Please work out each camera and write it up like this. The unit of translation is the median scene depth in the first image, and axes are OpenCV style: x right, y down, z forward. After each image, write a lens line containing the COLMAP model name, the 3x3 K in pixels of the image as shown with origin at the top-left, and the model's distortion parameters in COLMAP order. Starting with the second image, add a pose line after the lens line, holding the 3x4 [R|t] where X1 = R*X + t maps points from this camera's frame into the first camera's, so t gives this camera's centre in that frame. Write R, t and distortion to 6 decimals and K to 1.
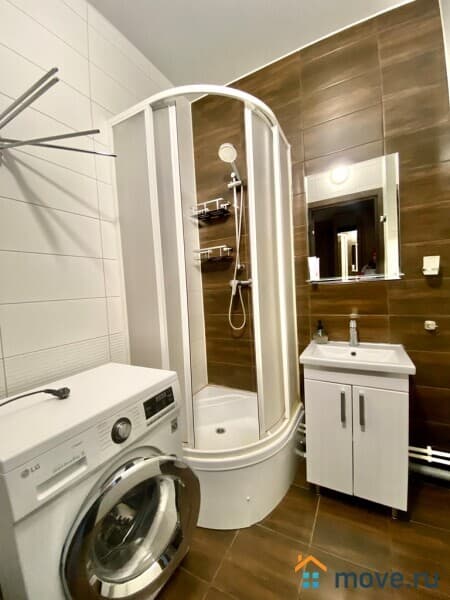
lens RADIAL K [[244.0, 0, 226.2], [0, 244.0, 301.2], [0, 0, 1]] dist [-0.004293, -0.000549]
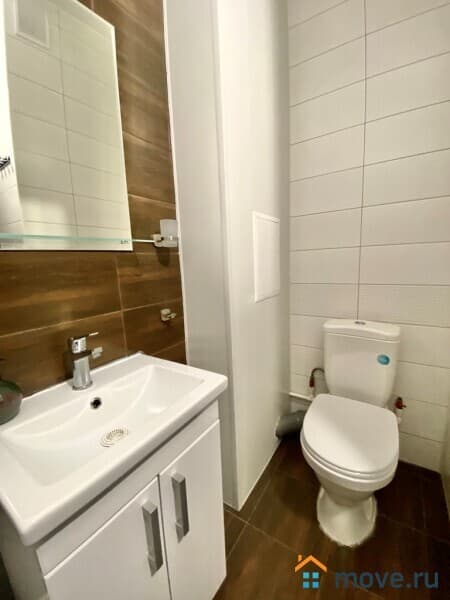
lens RADIAL K [[244.0, 0, 226.3], [0, 244.0, 300.4], [0, 0, 1]] dist [-0.004293, -0.000549]
pose [[0.097146, -0.115526, 0.988543, 0.103651], [0.078032, 0.991067, 0.108153, -0.012898], [-0.992206, 0.066632, 0.105293, 0.694432]]
